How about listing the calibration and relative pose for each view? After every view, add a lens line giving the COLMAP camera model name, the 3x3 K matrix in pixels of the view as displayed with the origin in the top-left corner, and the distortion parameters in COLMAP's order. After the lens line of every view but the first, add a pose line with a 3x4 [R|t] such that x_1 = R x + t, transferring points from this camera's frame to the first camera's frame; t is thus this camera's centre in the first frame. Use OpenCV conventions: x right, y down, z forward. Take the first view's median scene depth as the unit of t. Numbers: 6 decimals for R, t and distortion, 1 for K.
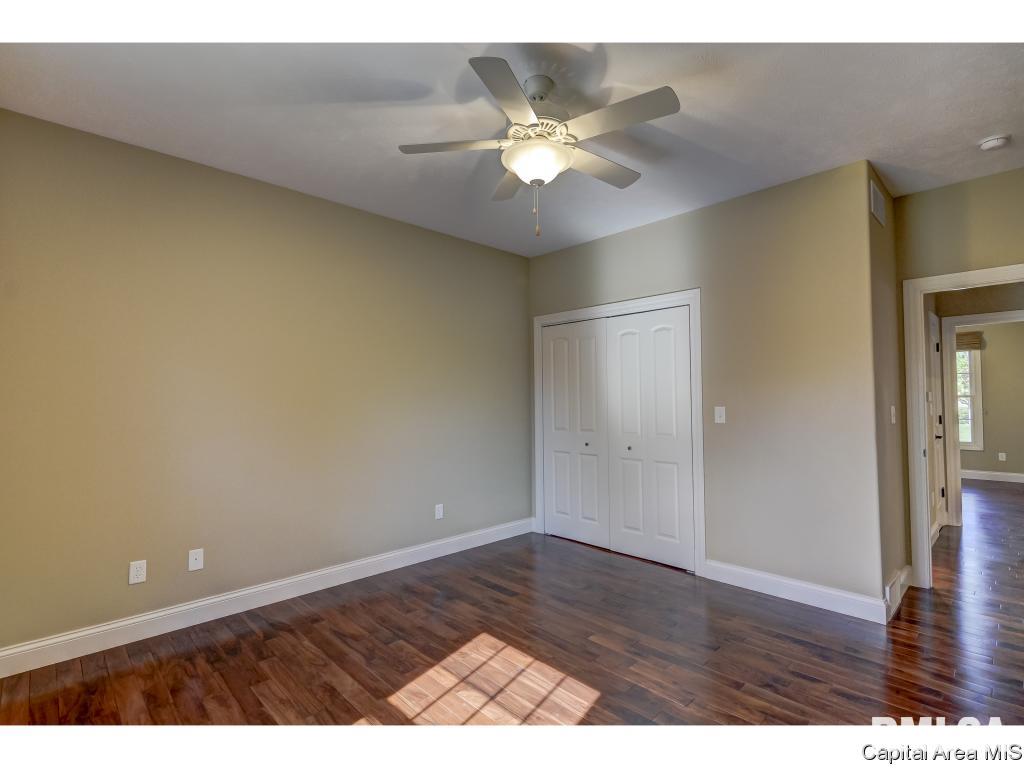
lens RADIAL K [[489.1, 0, 507.8], [0, 489.1, 384.7], [0, 0, 1]] dist [0.017499, -0.012509]
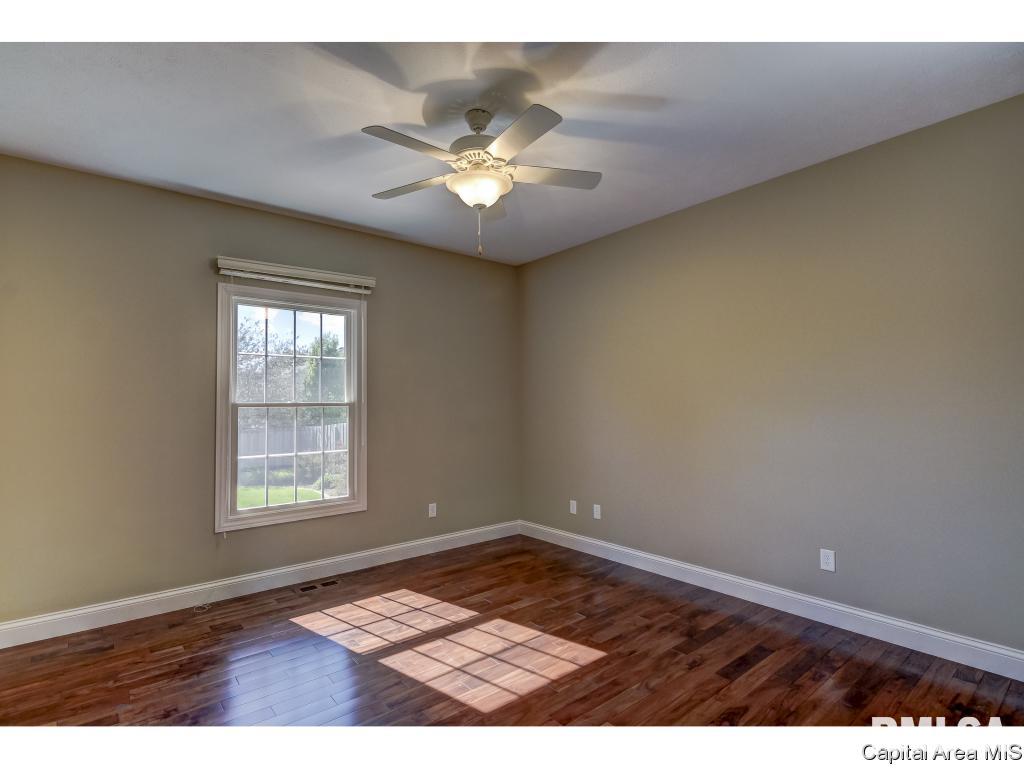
lens RADIAL K [[502.6, 0, 505.6], [0, 502.6, 385.7], [0, 0, 1]] dist [-0.000321, -0.000674]
pose [[-0.077137, -0.031061, -0.996537, 0.965040], [0.036879, 0.998742, -0.033984, 0.023572], [0.996338, -0.039372, -0.075894, 0.932581]]
